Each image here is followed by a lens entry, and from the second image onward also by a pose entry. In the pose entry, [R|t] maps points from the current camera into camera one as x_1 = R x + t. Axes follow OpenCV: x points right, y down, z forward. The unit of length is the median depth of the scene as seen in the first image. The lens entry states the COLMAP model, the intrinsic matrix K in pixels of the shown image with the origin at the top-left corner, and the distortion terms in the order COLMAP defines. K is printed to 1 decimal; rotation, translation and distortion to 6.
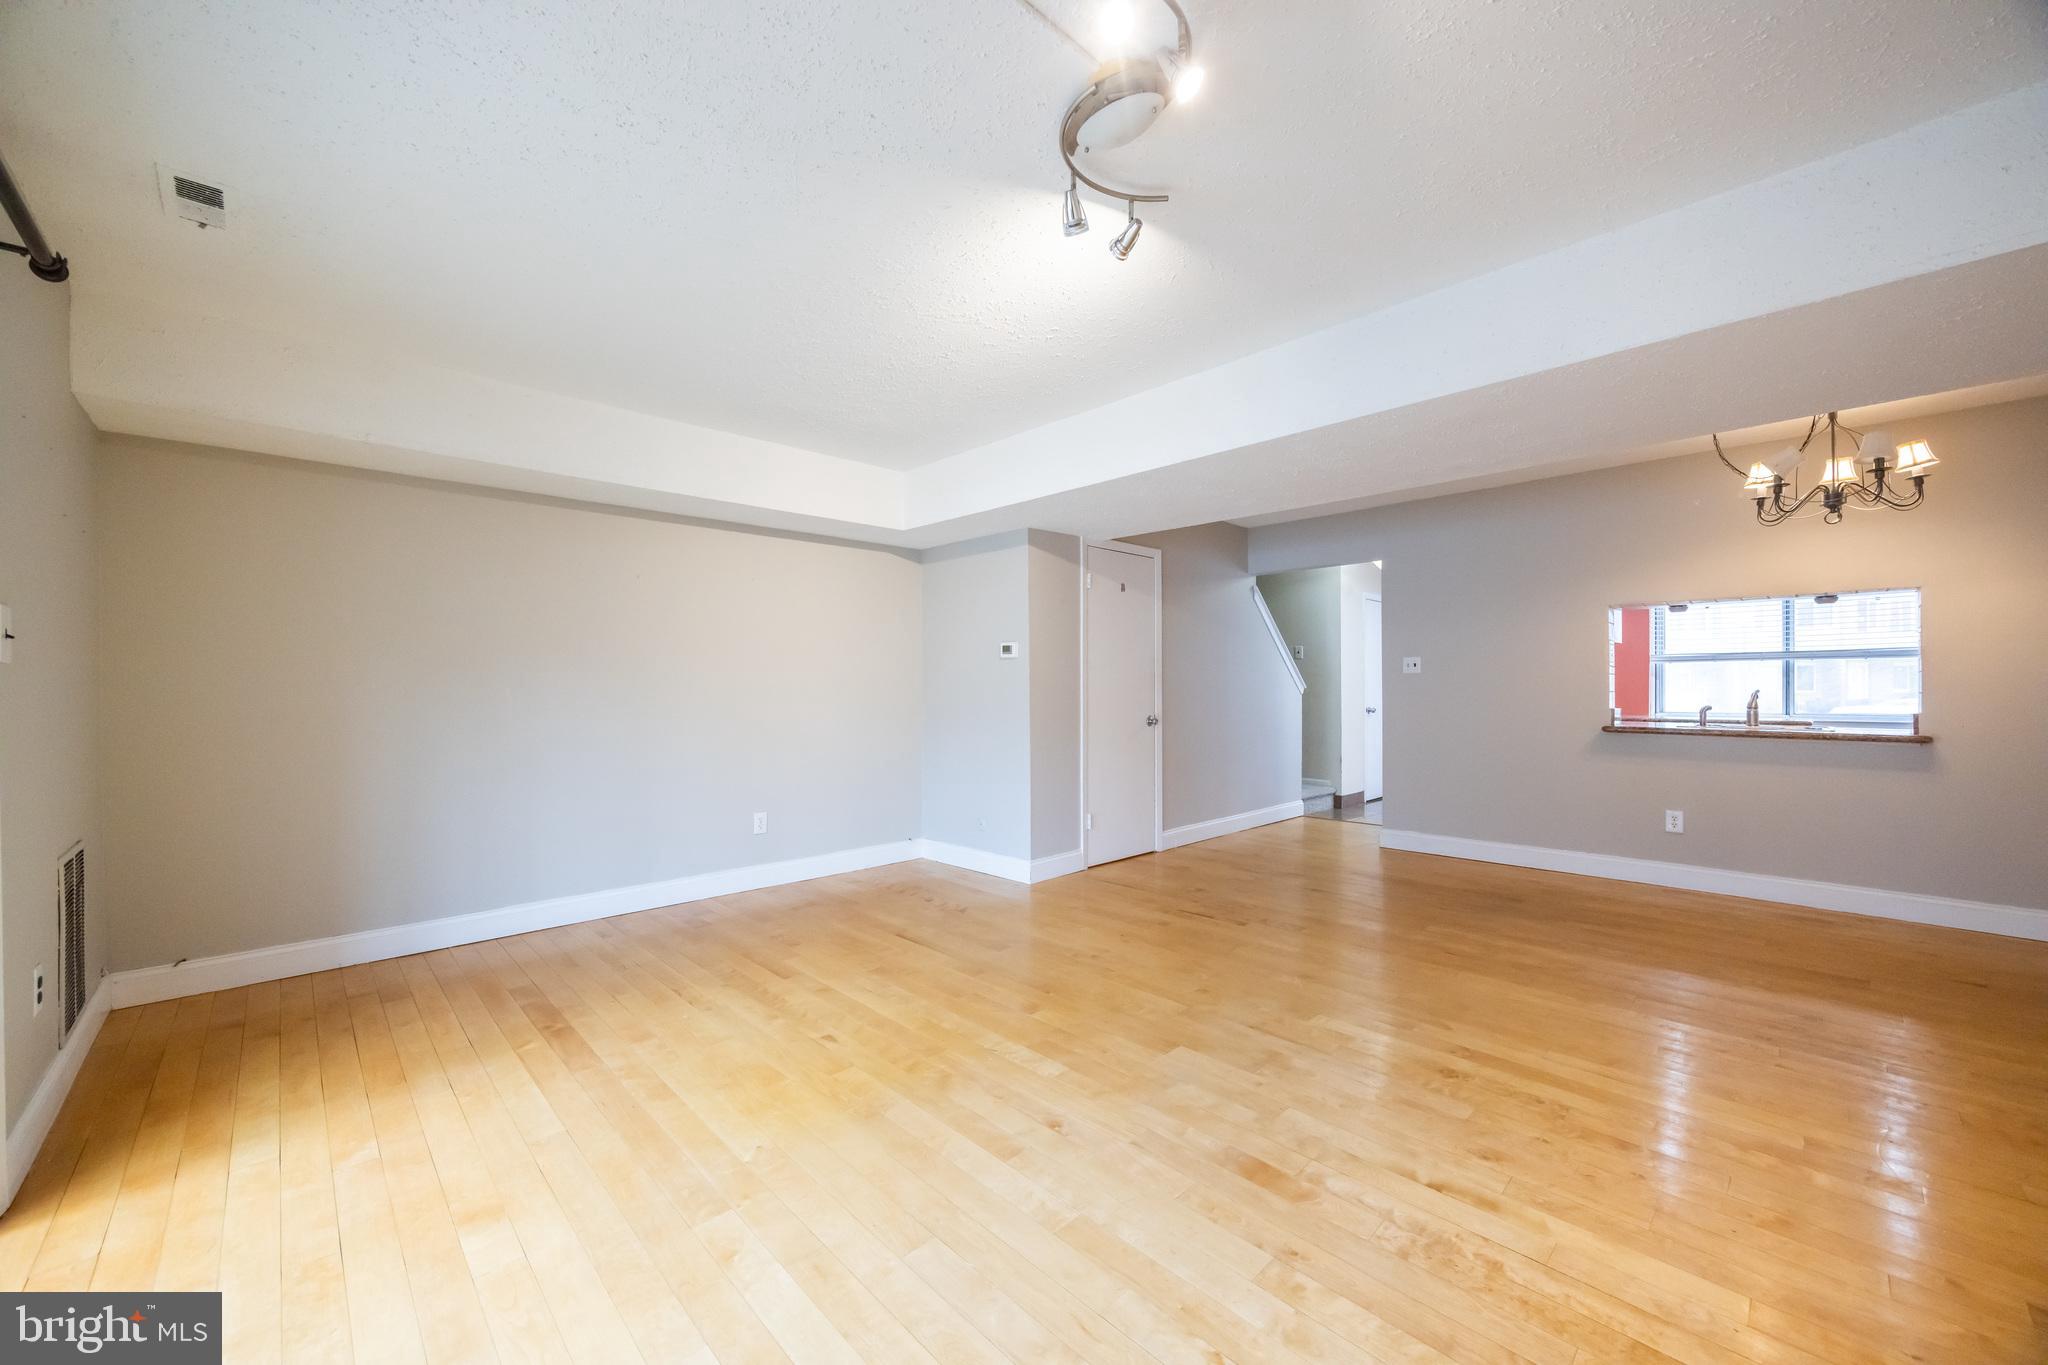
lens RADIAL K [[786.6, 0, 1011.9], [0, 786.6, 696.6], [0, 0, 1]] dist [-0.003314, 0.000250]
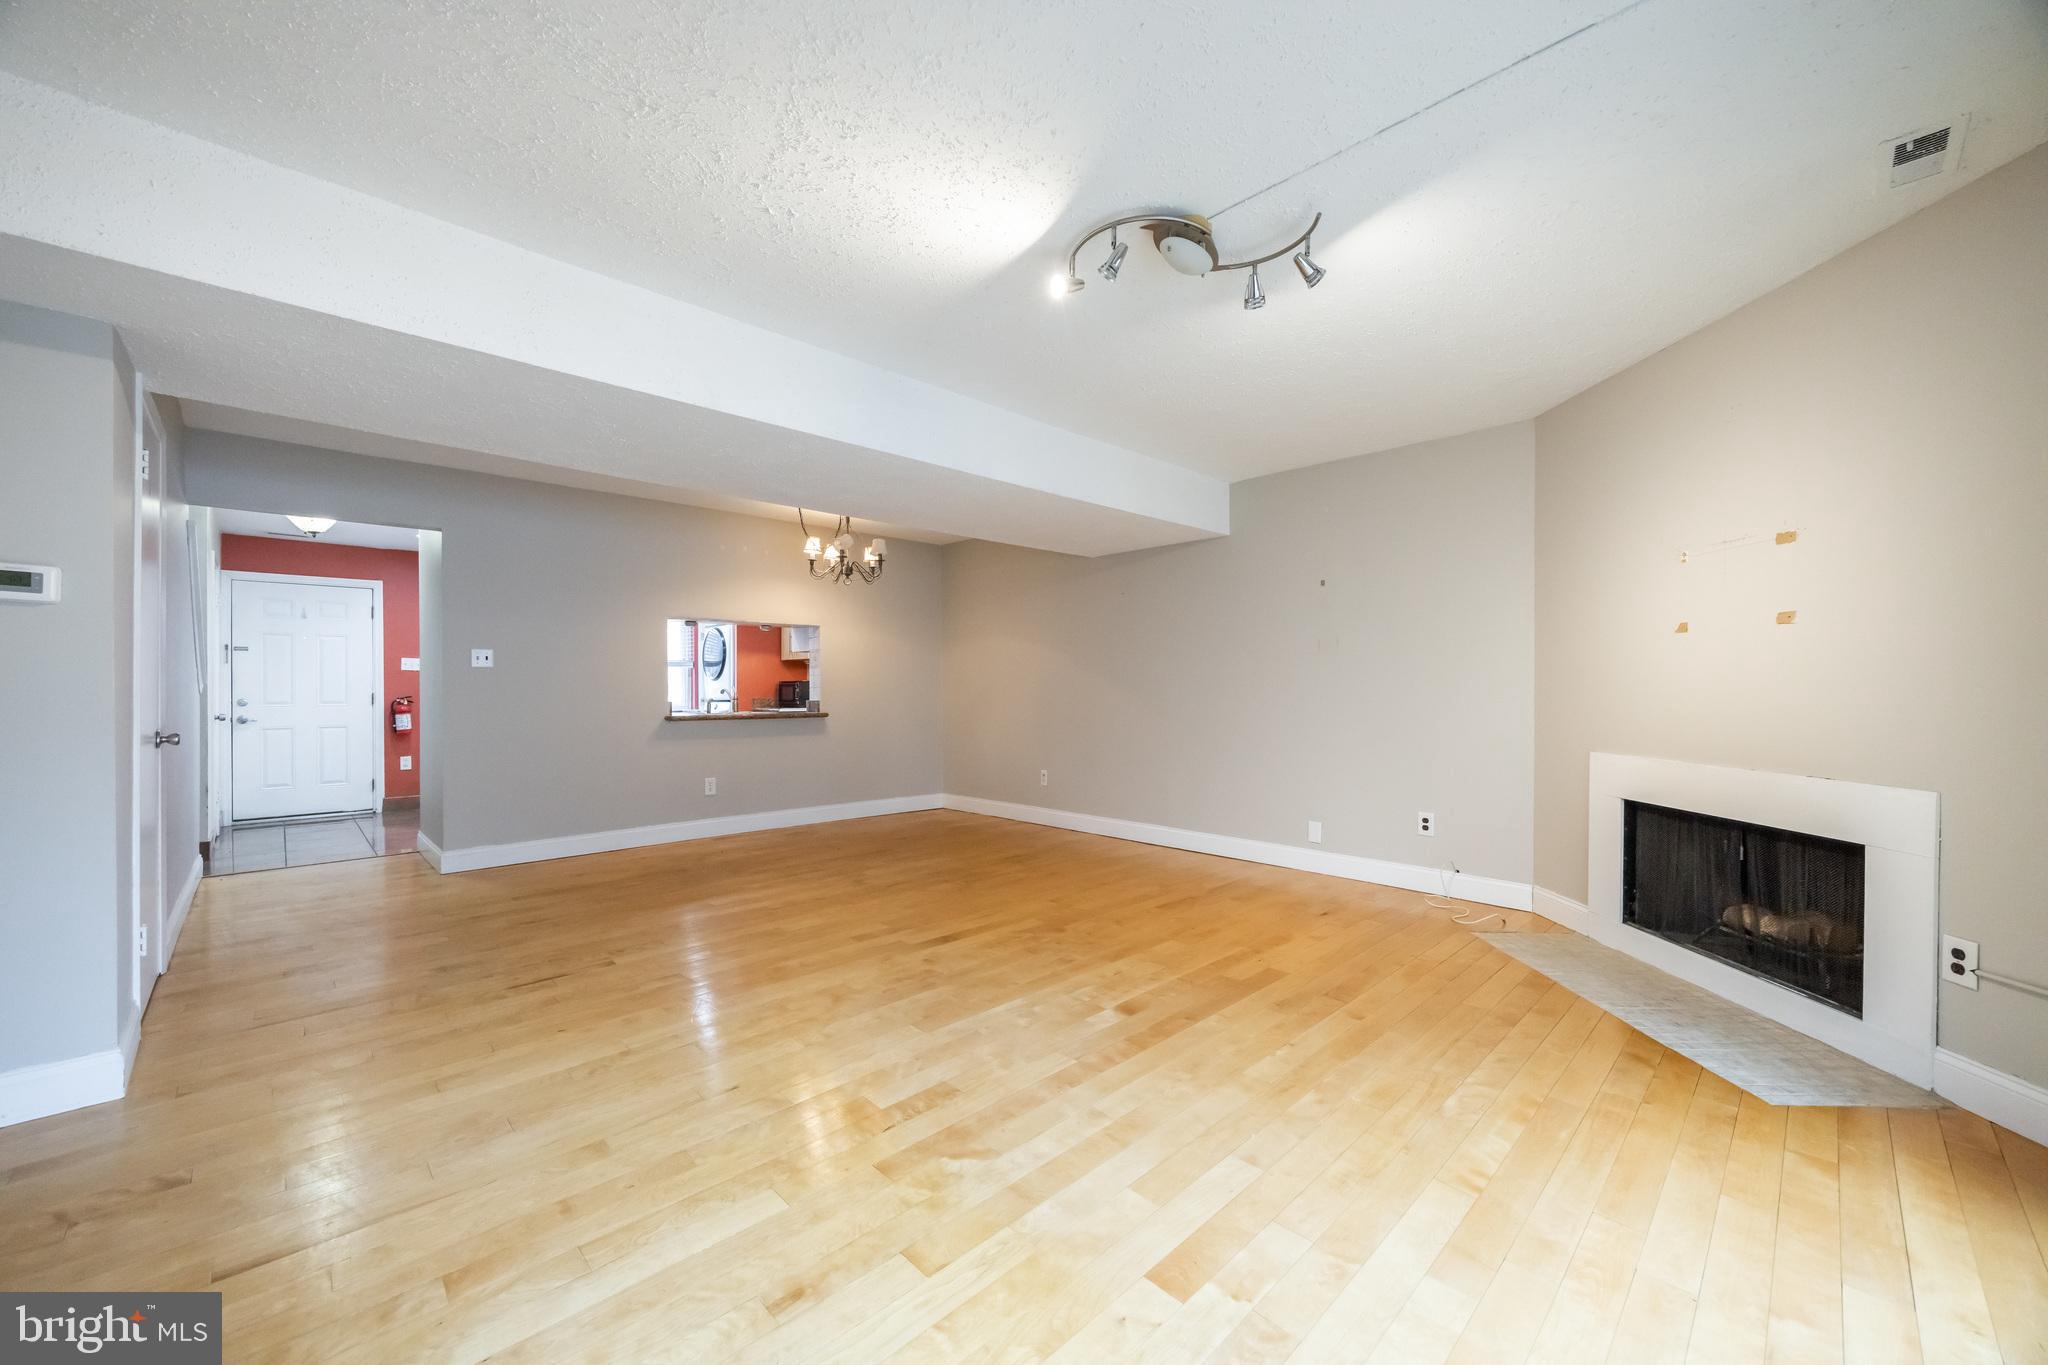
lens RADIAL K [[786.6, 0, 1029.2], [0, 786.6, 689.2], [0, 0, 1]] dist [-0.003314, 0.000250]
pose [[-0.024235, 0.001804, 0.999705, -0.425649], [0.015309, 0.999882, -0.001433, 0.006274], [-0.999589, 0.015270, -0.024259, 0.449339]]
